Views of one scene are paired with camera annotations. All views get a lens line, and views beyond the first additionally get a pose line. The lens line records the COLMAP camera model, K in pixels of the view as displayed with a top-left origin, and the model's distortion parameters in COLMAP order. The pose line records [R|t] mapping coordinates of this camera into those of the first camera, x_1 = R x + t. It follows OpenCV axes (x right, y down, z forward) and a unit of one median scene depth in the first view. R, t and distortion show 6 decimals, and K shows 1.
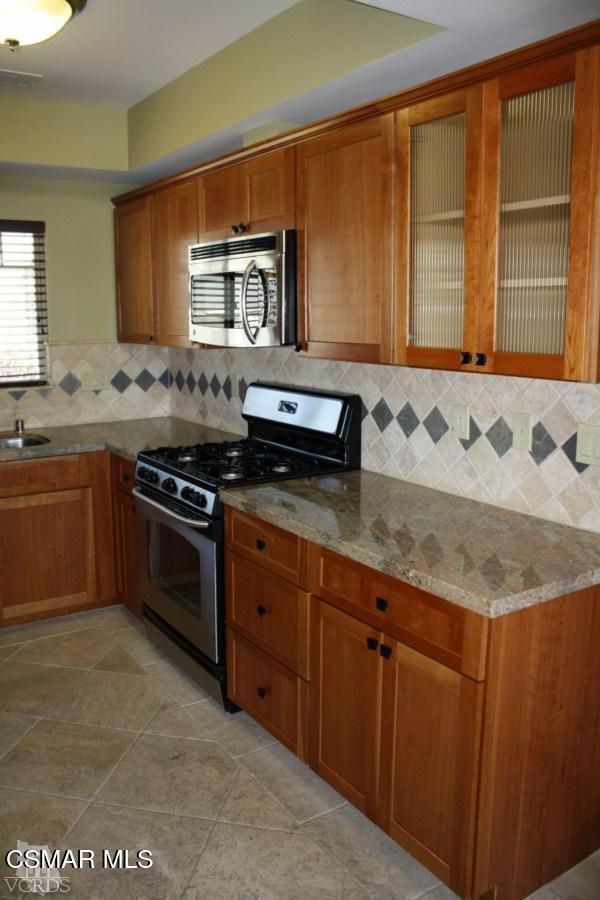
lens RADIAL K [[763.6, 0, 299.6], [0, 763.6, 429.6], [0, 0, 1]] dist [-0.065001, 0.016168]
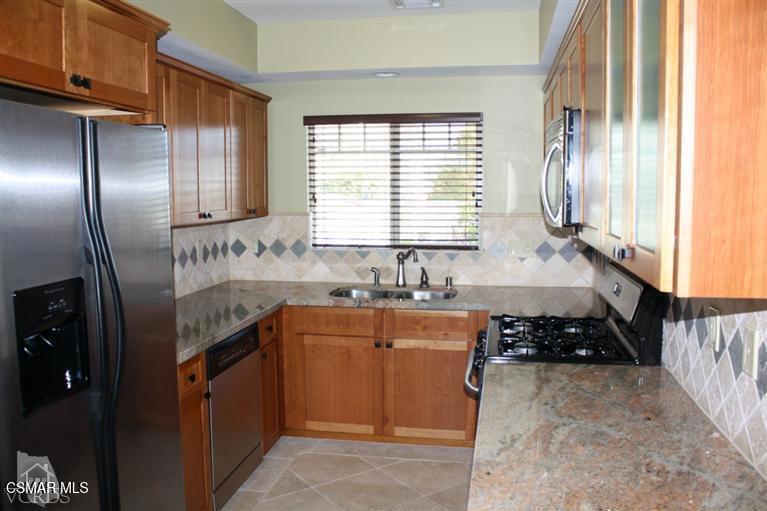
lens RADIAL K [[650.8, 0, 383.5], [0, 650.8, 255.5], [0, 0, 1]] dist [-0.065001, 0.016168]
pose [[0.729944, 0.073840, -0.679506, 0.257182], [-0.108218, 0.994093, -0.008225, -0.026899], [0.674885, 0.079538, 0.733624, 0.165789]]
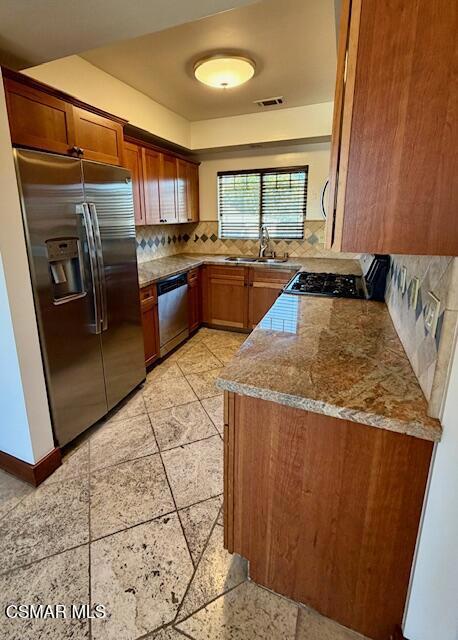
lens RADIAL K [[301.3, 0, 198.1], [0, 301.3, 284.1], [0, 0, 1]] dist [-0.000375, -0.000360]
pose [[0.527703, 0.187871, -0.828393, 0.294332], [-0.117869, 0.981995, 0.147622, -0.023762], [0.841211, 0.019741, 0.540346, 0.251277]]
